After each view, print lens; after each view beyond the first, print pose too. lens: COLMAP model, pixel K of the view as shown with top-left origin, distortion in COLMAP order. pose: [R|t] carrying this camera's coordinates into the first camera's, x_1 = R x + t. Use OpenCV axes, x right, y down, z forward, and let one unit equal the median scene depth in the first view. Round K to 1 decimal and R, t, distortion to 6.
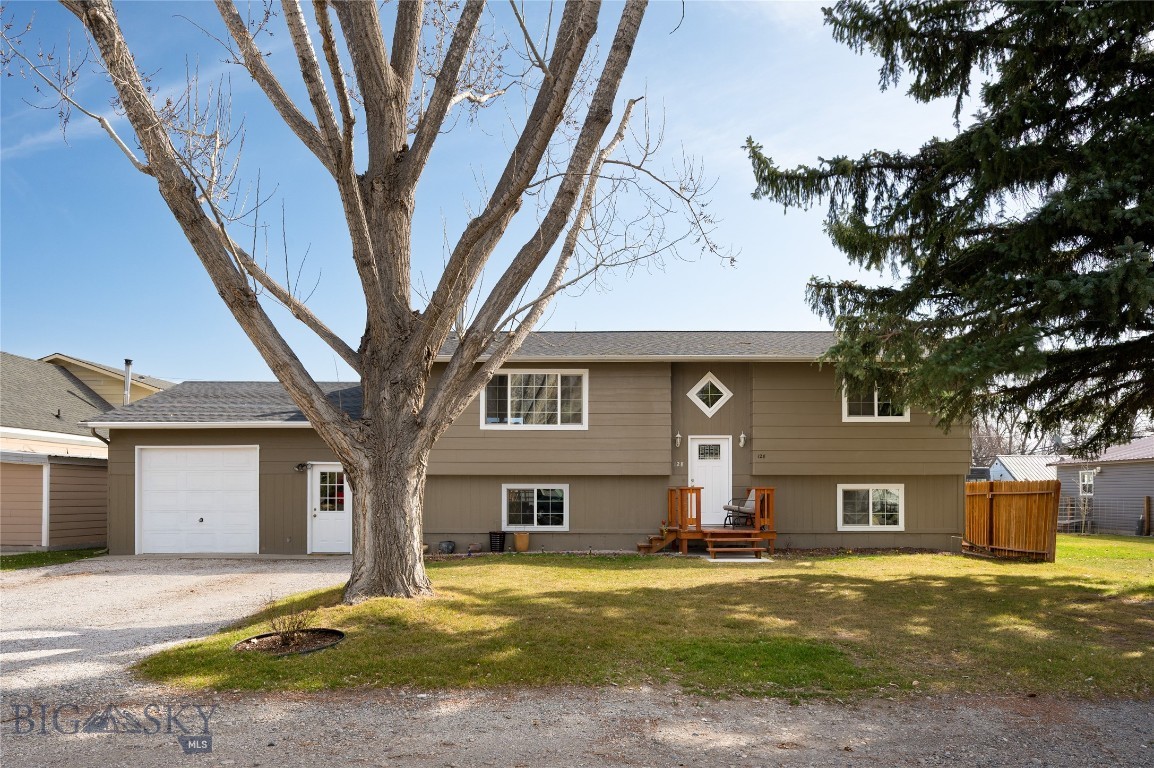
lens RADIAL K [[694.5, 0, 577.0], [0, 694.5, 384.0], [0, 0, 1]] dist [-0.000883, 0.000340]
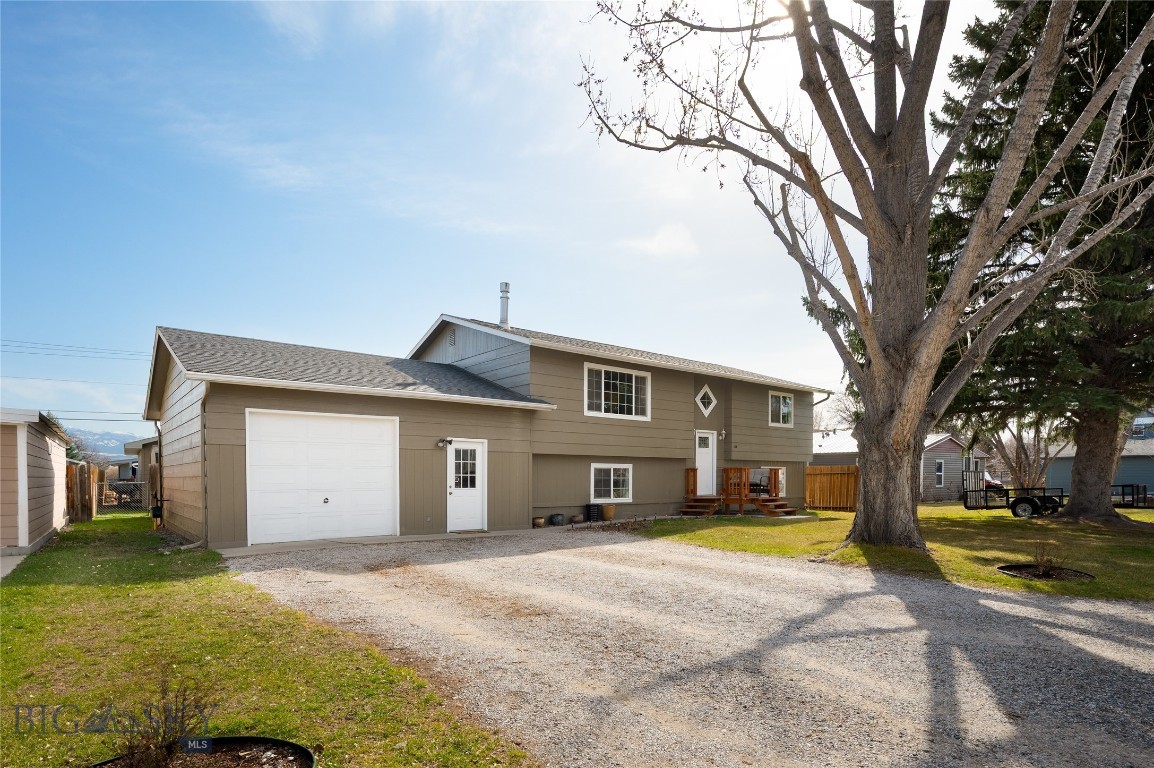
lens RADIAL K [[631.0, 0, 577.0], [0, 631.0, 384.0], [0, 0, 1]] dist [0.000041, -0.000086]
pose [[0.755568, 0.095989, 0.647999, -0.826648], [-0.102391, 0.994353, -0.027907, 0.044365], [-0.647018, -0.045263, 0.761130, 0.220424]]
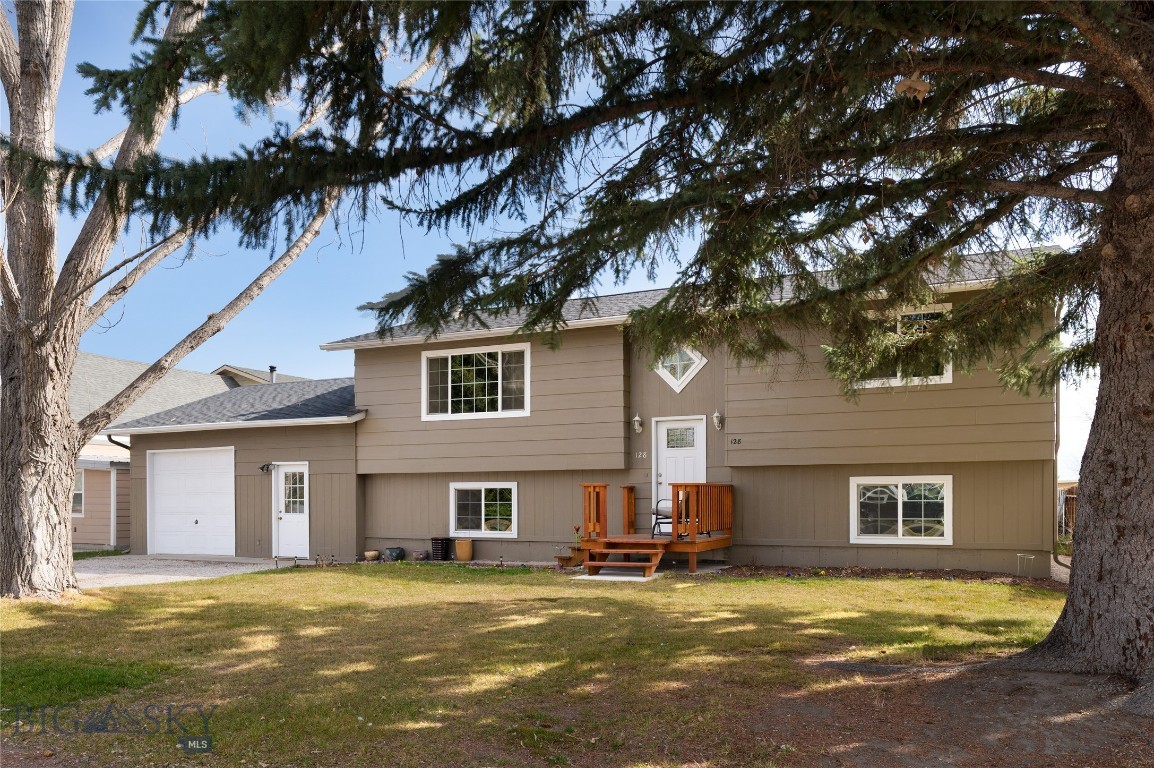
lens RADIAL K [[815.5, 0, 577.0], [0, 815.5, 384.0], [0, 0, 1]] dist [0.004792, 0.002170]
pose [[0.918013, -0.059119, -0.392119, 0.447451], [0.066708, 0.997756, 0.005746, 0.026092], [0.390899, -0.031433, 0.919897, 0.130994]]
